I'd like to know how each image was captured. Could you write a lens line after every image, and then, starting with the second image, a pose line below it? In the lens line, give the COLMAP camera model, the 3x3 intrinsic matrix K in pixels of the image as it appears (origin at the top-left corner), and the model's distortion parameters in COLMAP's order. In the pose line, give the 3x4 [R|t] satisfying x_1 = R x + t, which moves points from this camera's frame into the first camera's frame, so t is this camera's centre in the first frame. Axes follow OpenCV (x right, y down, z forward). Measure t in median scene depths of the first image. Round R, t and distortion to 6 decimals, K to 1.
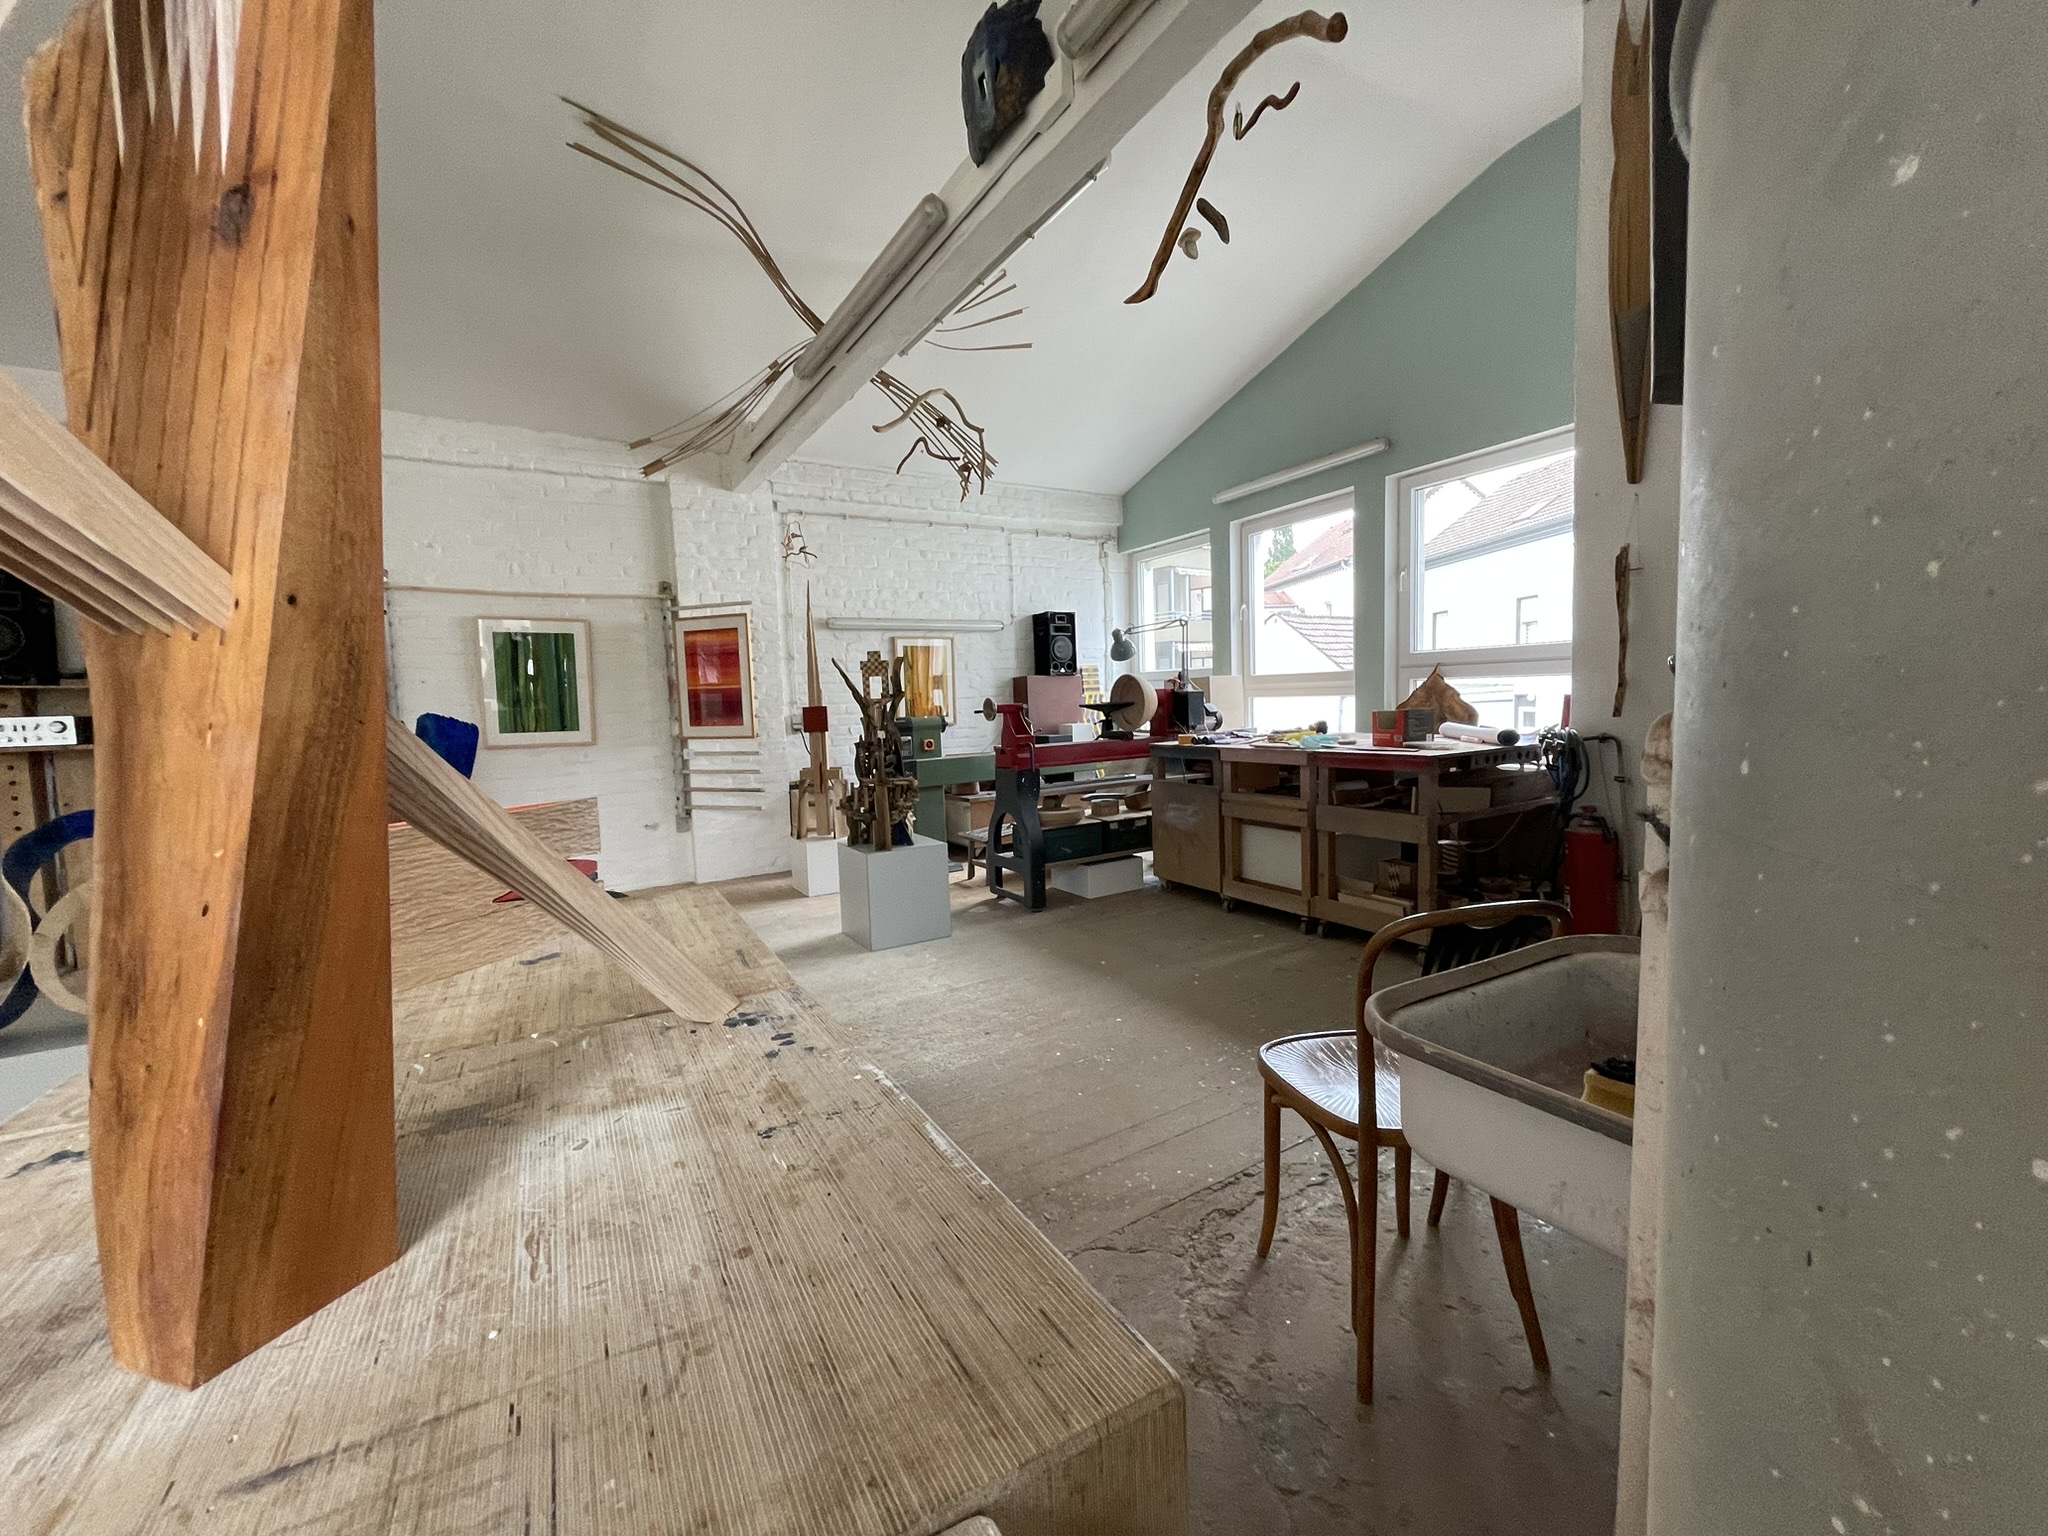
lens RADIAL K [[836.1, 0, 1024.0], [0, 836.1, 768.0], [0, 0, 1]] dist [-0.000126, 0.000073]
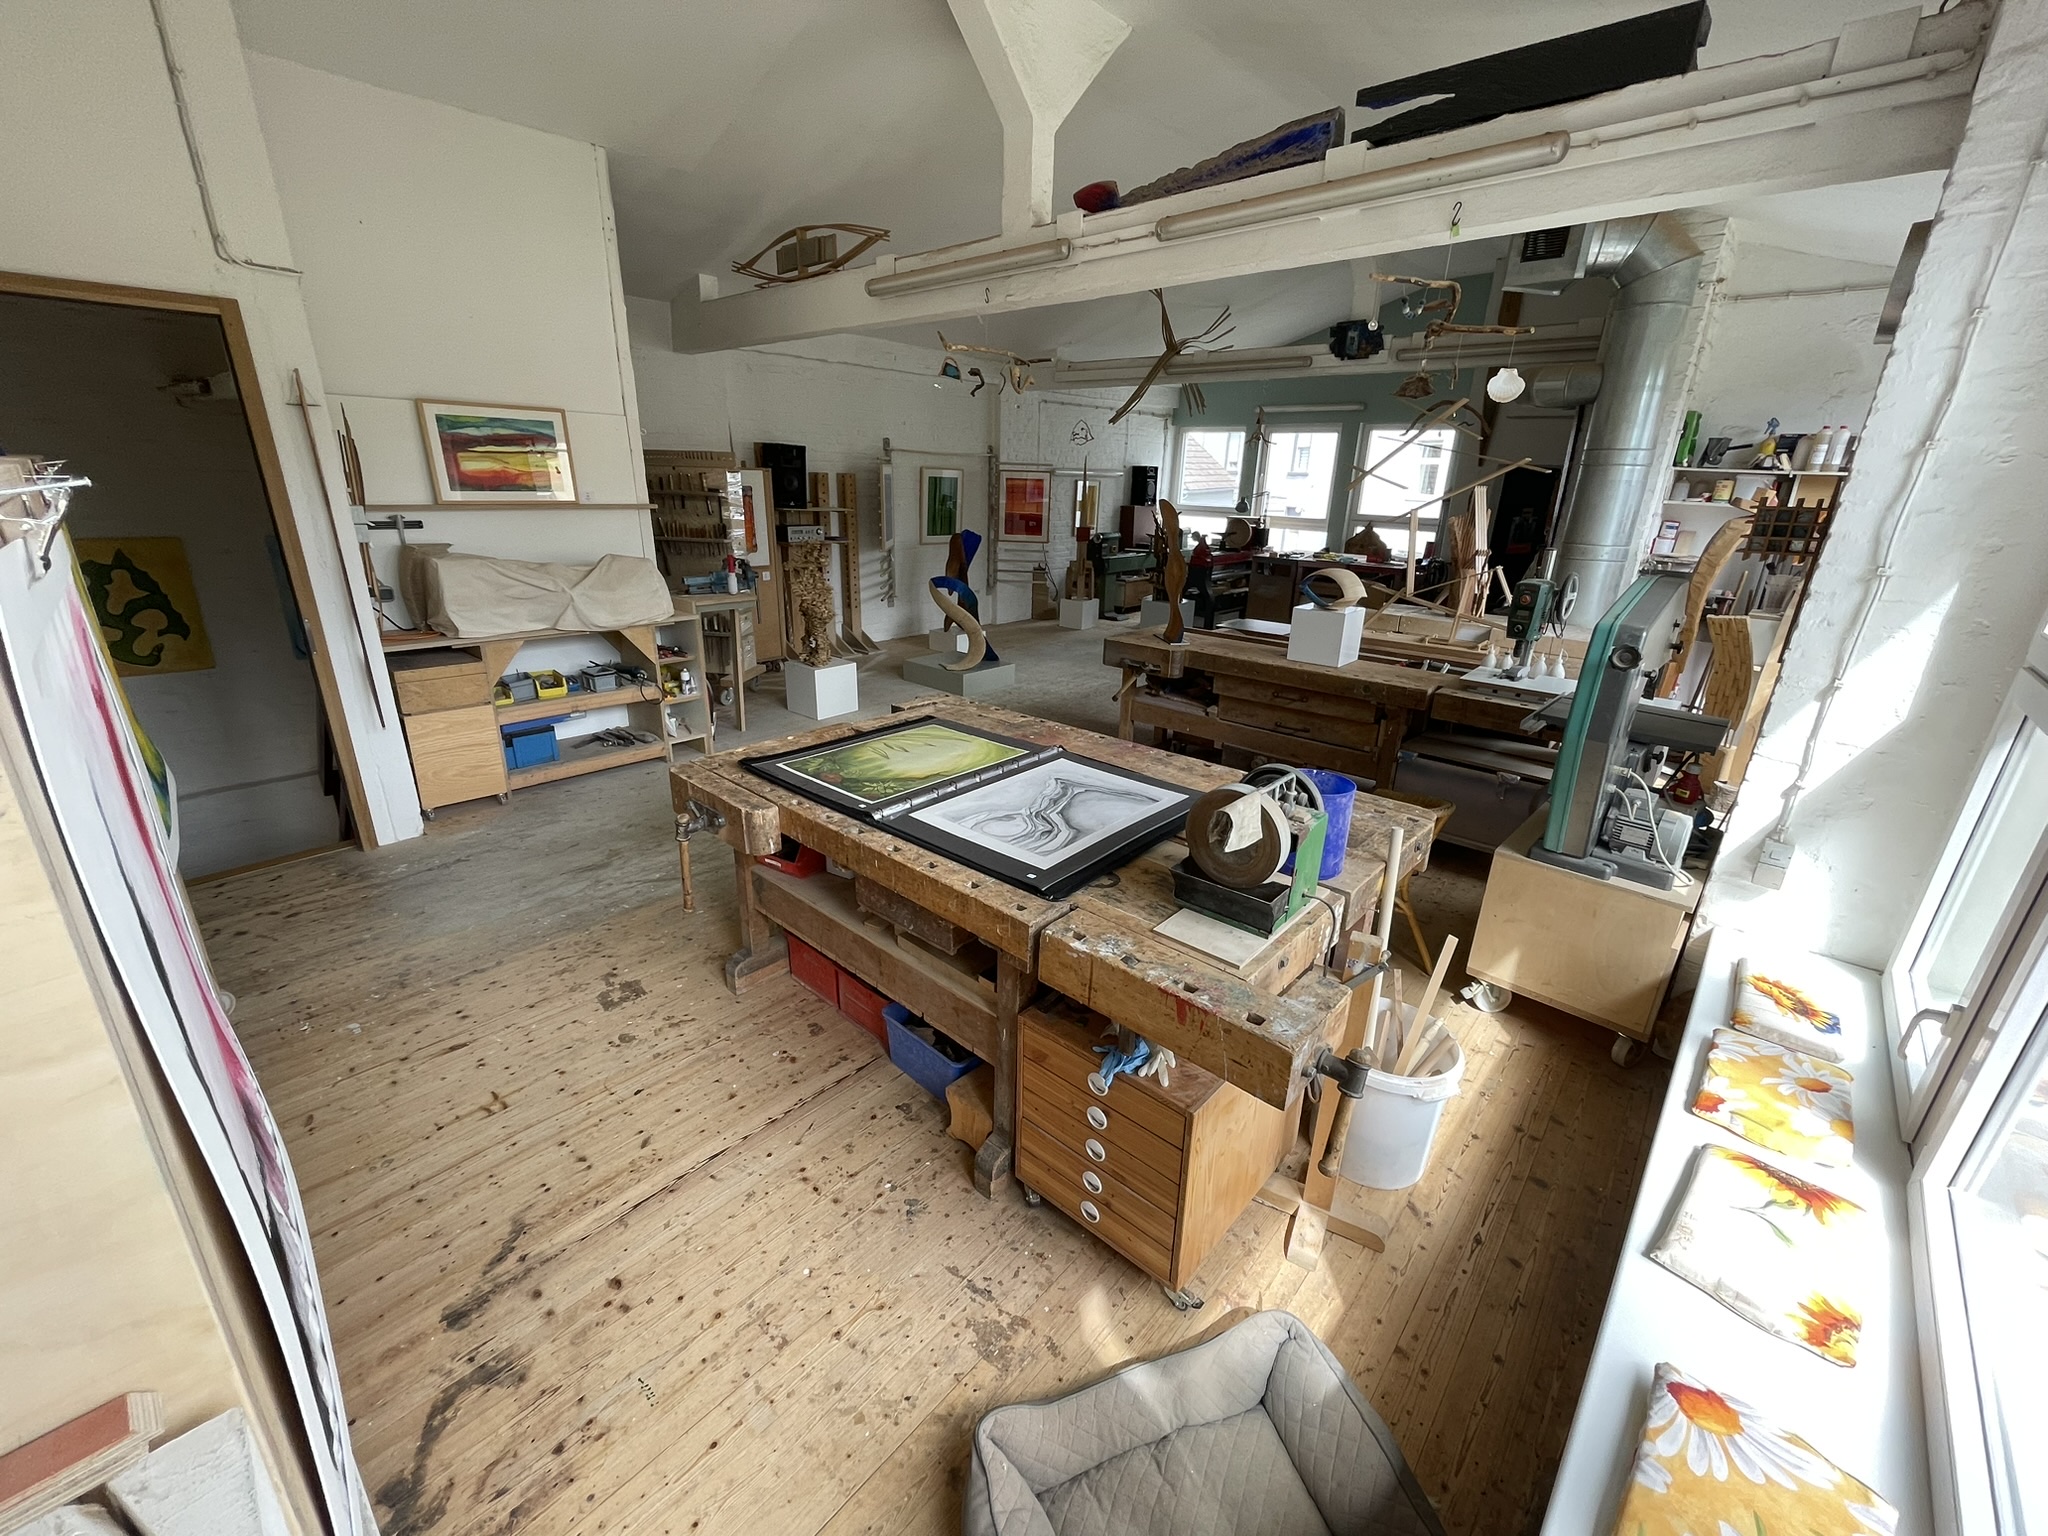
lens RADIAL K [[836.1, 0, 1024.0], [0, 836.1, 768.0], [0, 0, 1]] dist [-0.000126, 0.000073]
pose [[0.950579, -0.049837, 0.306456, -0.910698], [-0.029933, 0.967725, 0.250223, -0.014126], [-0.309035, -0.247030, 0.918408, -0.752692]]
